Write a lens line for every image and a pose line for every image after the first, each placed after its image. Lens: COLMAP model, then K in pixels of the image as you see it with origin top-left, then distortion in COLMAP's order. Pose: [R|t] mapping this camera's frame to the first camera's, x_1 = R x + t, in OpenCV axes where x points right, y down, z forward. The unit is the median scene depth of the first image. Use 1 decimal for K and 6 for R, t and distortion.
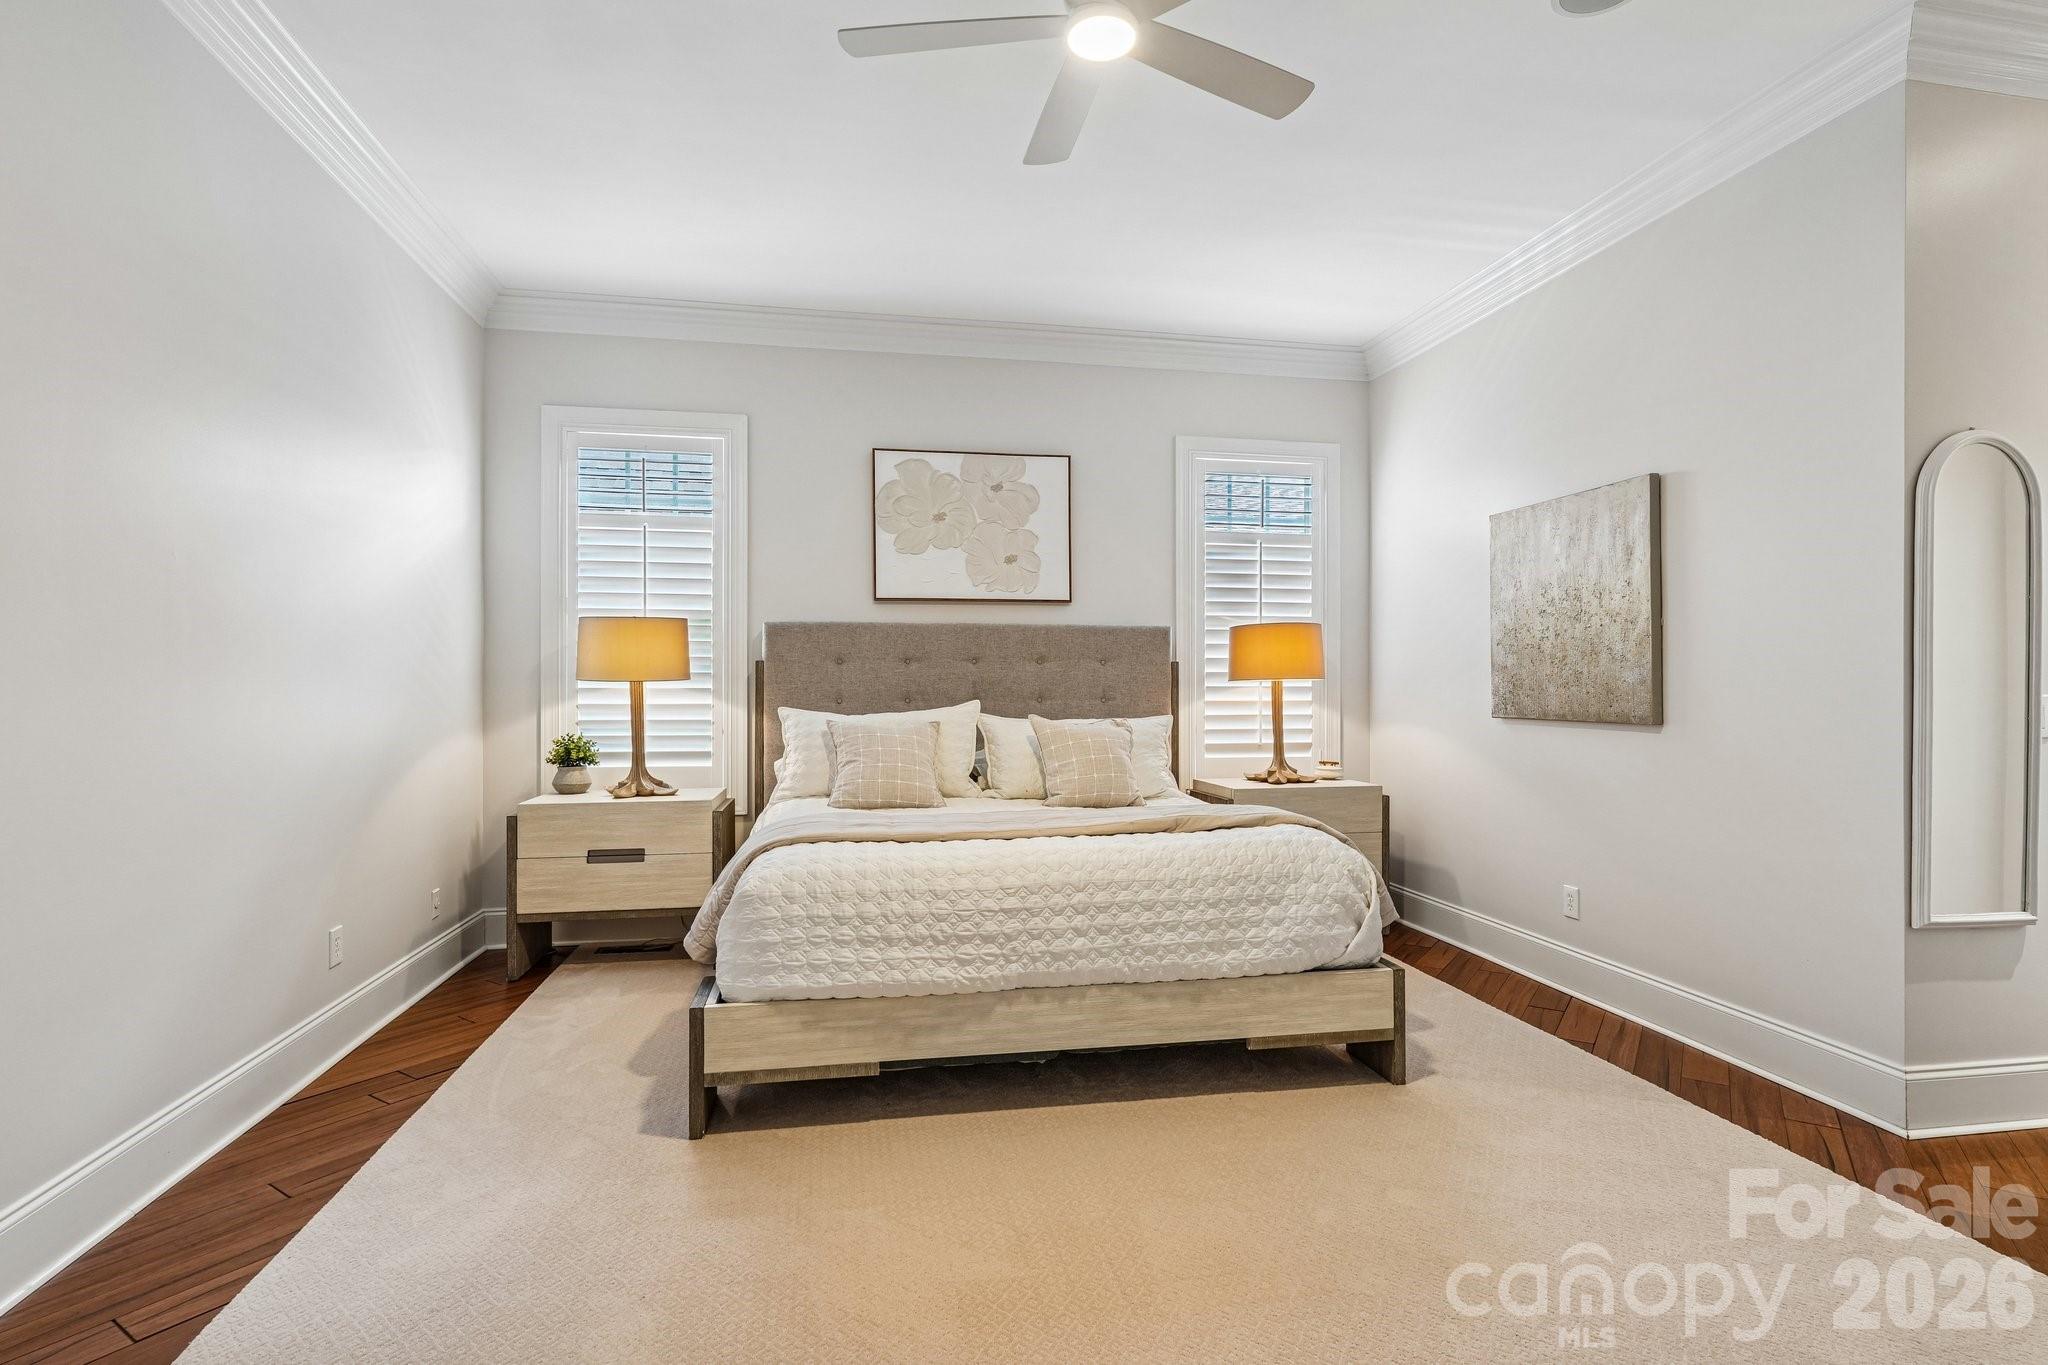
lens RADIAL K [[1008.2, 0, 1018.1], [0, 1008.2, 675.8], [0, 0, 1]] dist [0.001917, -0.000709]
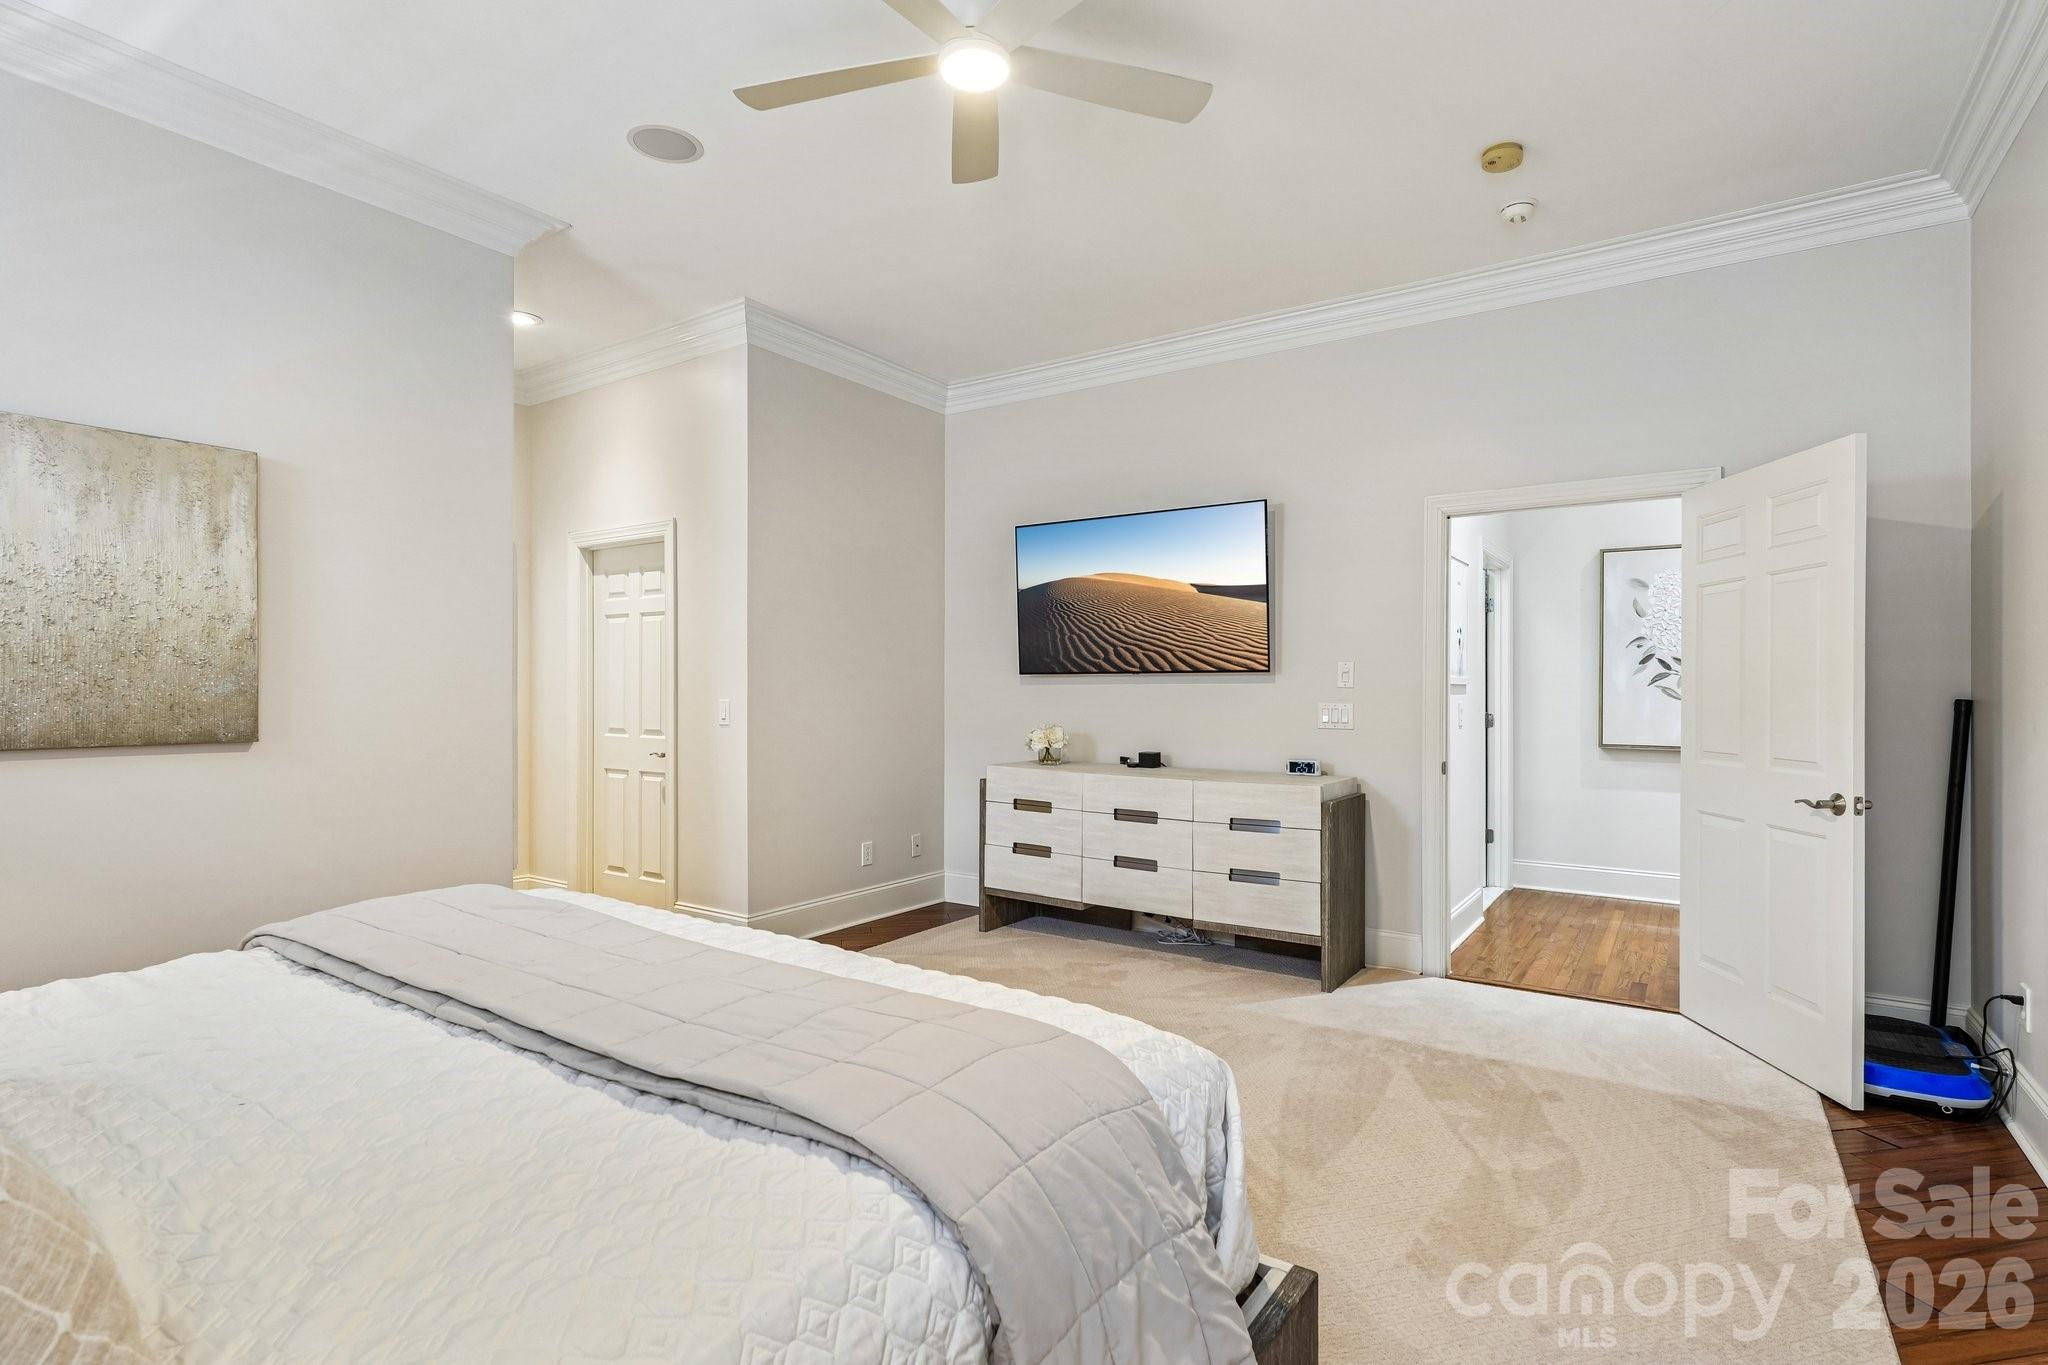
lens RADIAL K [[1008.2, 0, 1029.1], [0, 1008.2, 688.3], [0, 0, 1]] dist [0.001917, -0.000709]
pose [[-0.711093, 0.001589, 0.703096, -0.411863], [-0.008027, 0.999914, -0.010379, 0.005653], [-0.703052, -0.013024, -0.711019, 1.022431]]
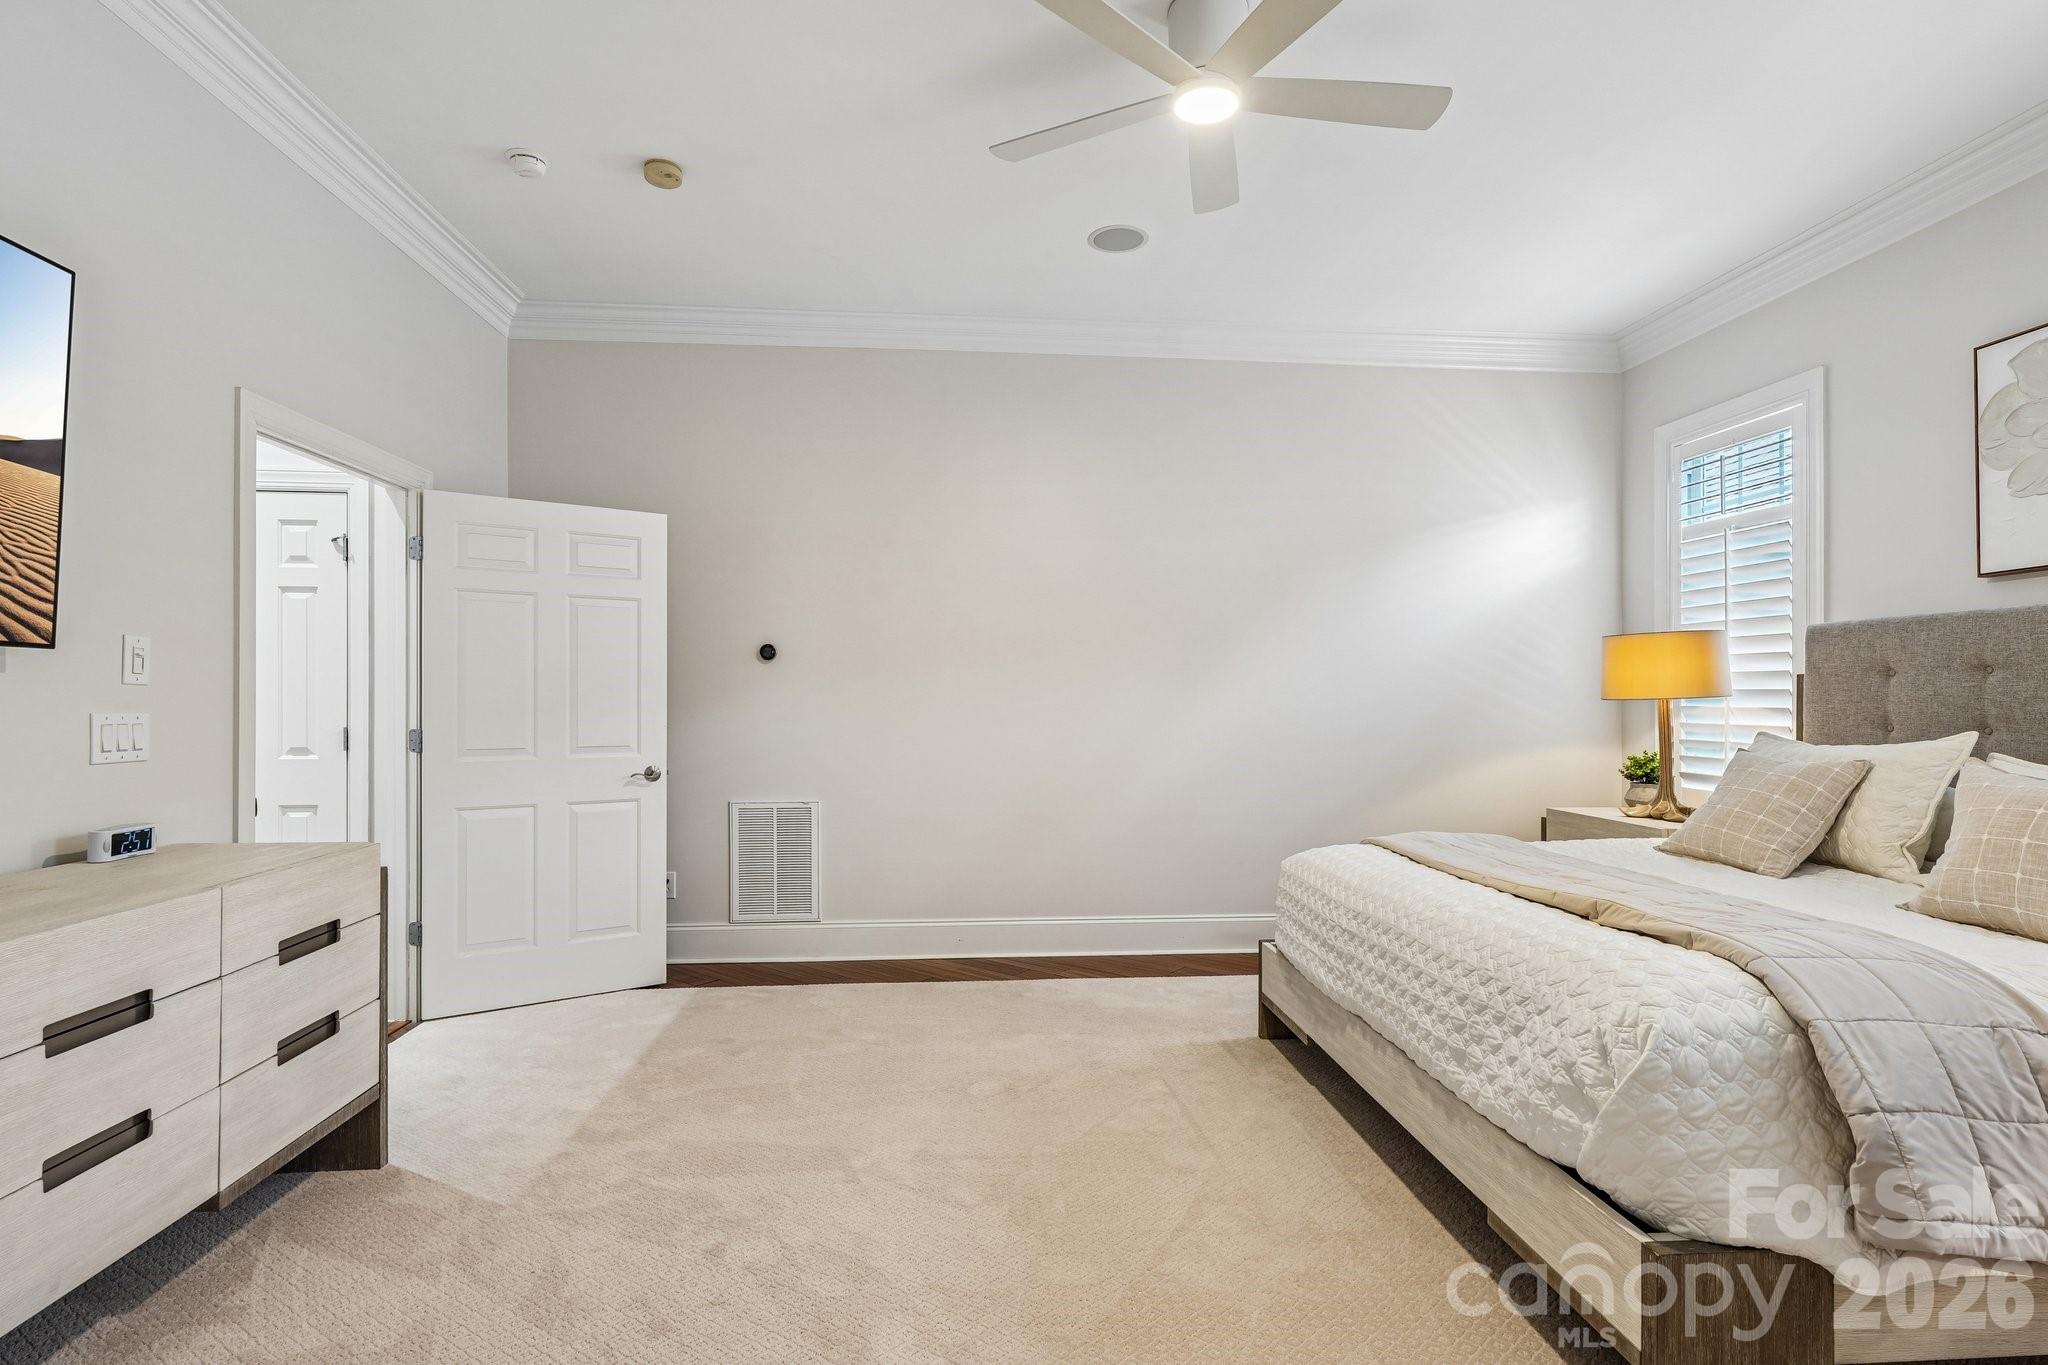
lens RADIAL K [[1008.2, 0, 1023.7], [0, 1008.2, 693.3], [0, 0, 1]] dist [0.001917, -0.000709]
pose [[-0.102867, -0.003132, -0.994690, 0.713131], [0.004343, 0.999984, -0.003598, 0.000262], [0.994686, -0.004690, -0.102852, 0.554351]]
